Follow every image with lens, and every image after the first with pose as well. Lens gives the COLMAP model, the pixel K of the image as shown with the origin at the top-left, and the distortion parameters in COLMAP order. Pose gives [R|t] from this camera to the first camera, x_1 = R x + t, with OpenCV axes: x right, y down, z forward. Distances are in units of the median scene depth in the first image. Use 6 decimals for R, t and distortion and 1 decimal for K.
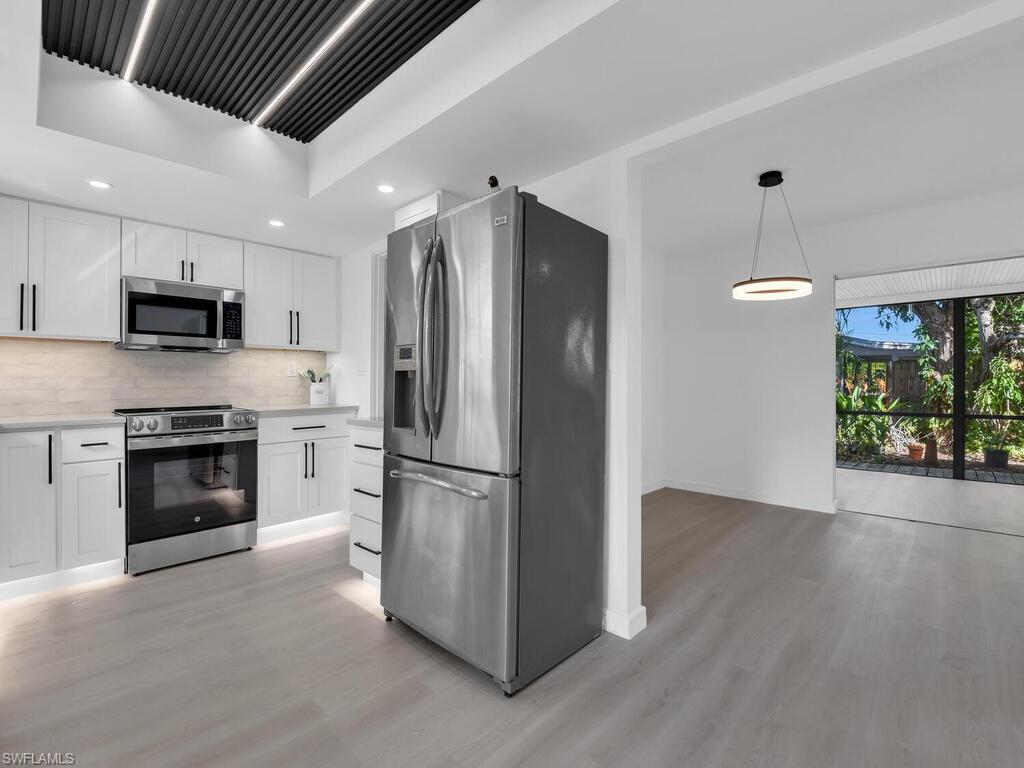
lens RADIAL K [[463.6, 0, 515.8], [0, 463.6, 378.3], [0, 0, 1]] dist [-0.023224, -0.000647]
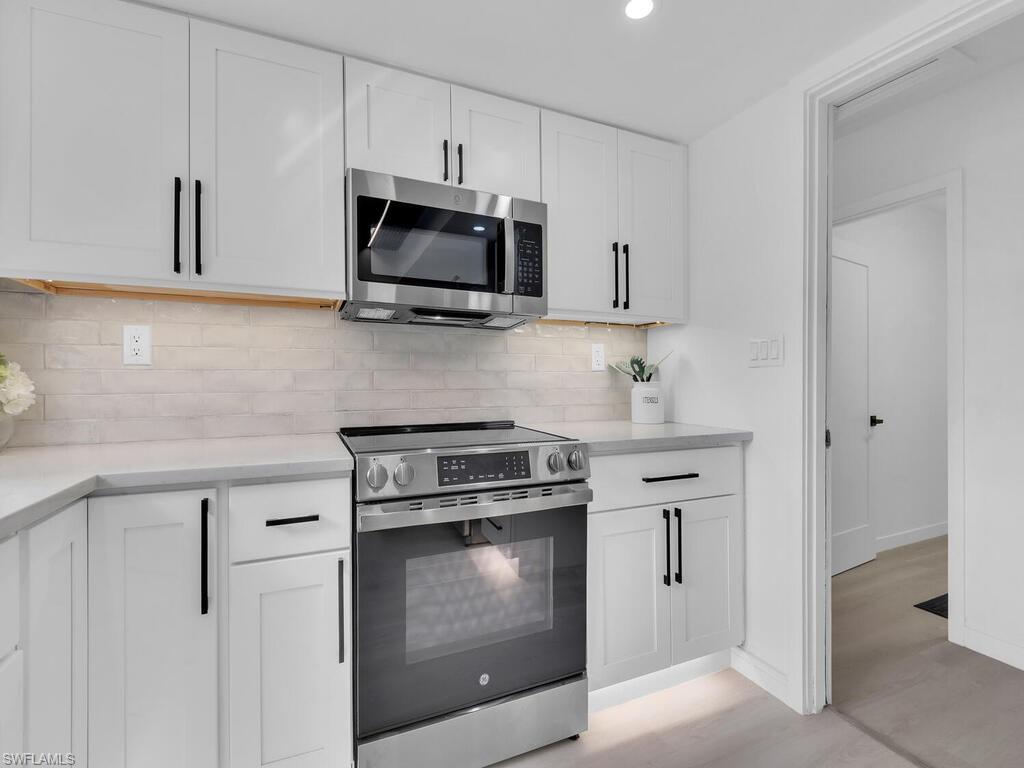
lens RADIAL K [[464.1, 0, 511.1], [0, 464.1, 388.5], [0, 0, 1]] dist [0.000968, -0.000856]
pose [[0.920535, 0.010214, -0.390527, -0.466702], [-0.002148, 0.999775, 0.021087, 0.007606], [0.390654, -0.018572, 0.920350, 0.558989]]
